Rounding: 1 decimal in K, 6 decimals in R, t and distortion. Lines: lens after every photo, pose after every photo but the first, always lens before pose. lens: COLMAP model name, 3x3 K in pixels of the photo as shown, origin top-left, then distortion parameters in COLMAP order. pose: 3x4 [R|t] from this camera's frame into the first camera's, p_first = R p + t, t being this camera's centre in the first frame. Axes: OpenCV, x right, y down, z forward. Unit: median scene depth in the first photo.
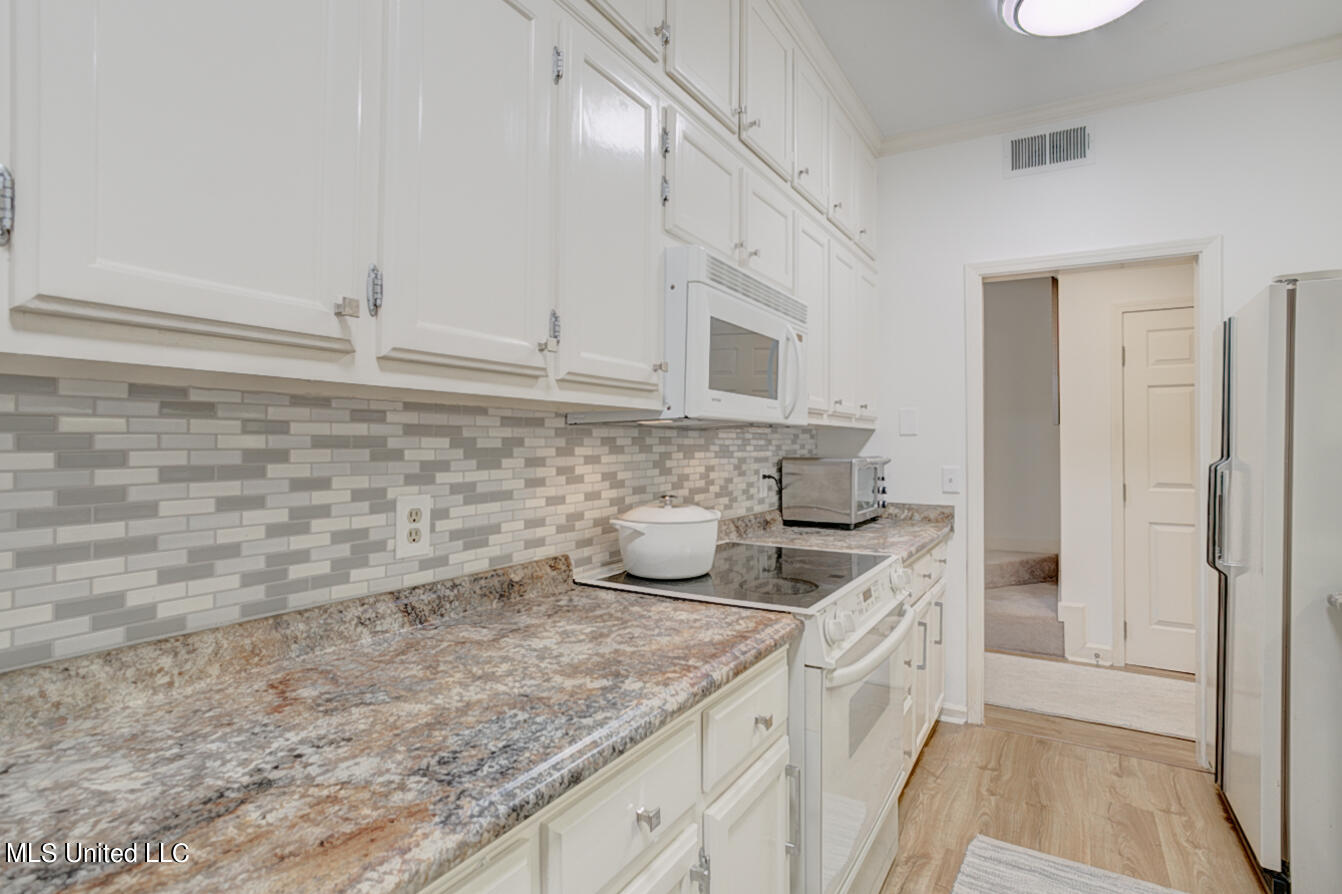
lens RADIAL K [[660.3, 0, 676.4], [0, 660.3, 426.5], [0, 0, 1]] dist [-0.049726, 0.031878]
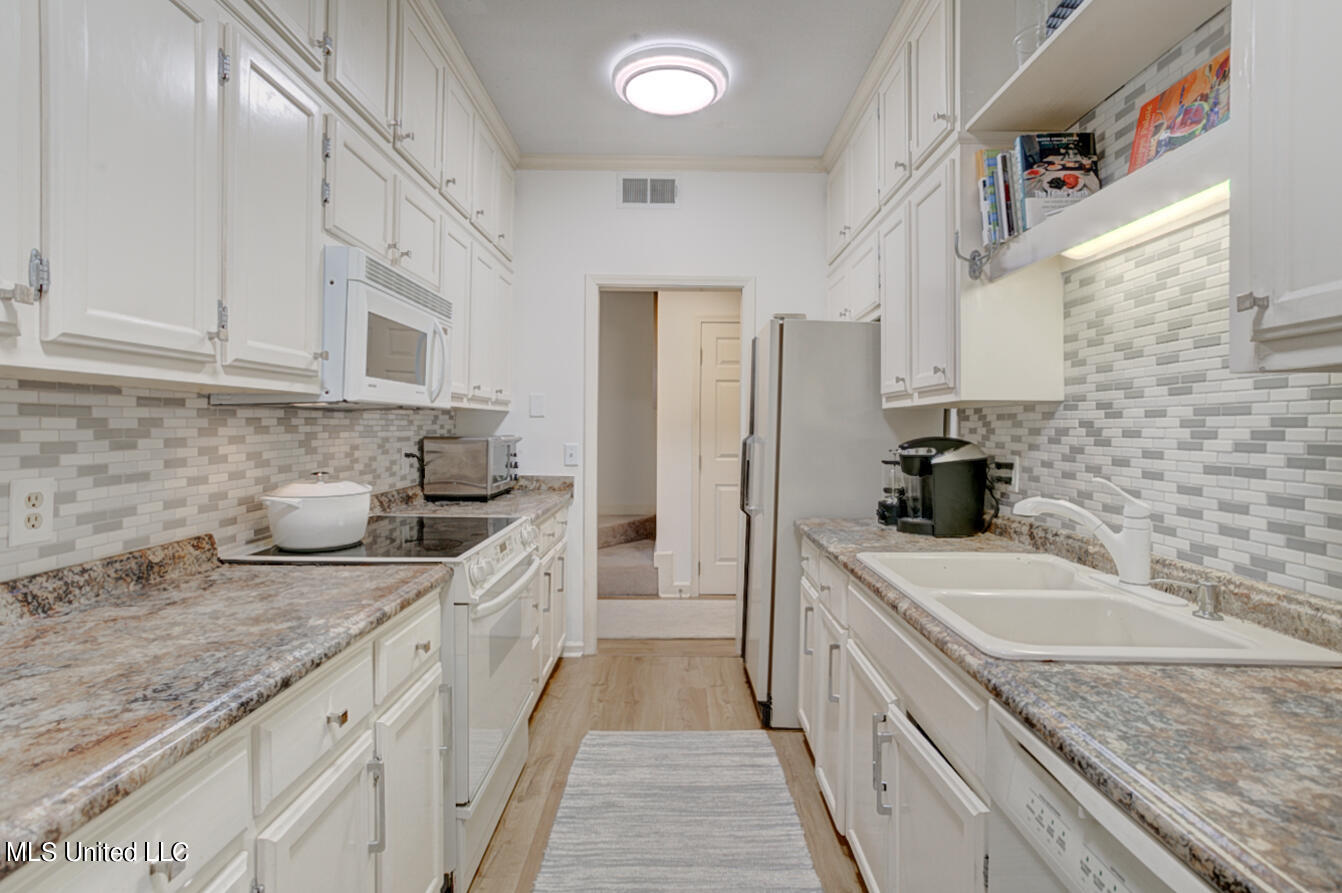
lens RADIAL K [[660.3, 0, 676.4], [0, 660.3, 426.0], [0, 0, 1]] dist [-0.049726, 0.031878]
pose [[0.854923, 0.000605, 0.518755, -0.069119], [-0.016052, 0.999551, 0.025288, -0.007289], [-0.518507, -0.029947, 0.854549, -0.211302]]
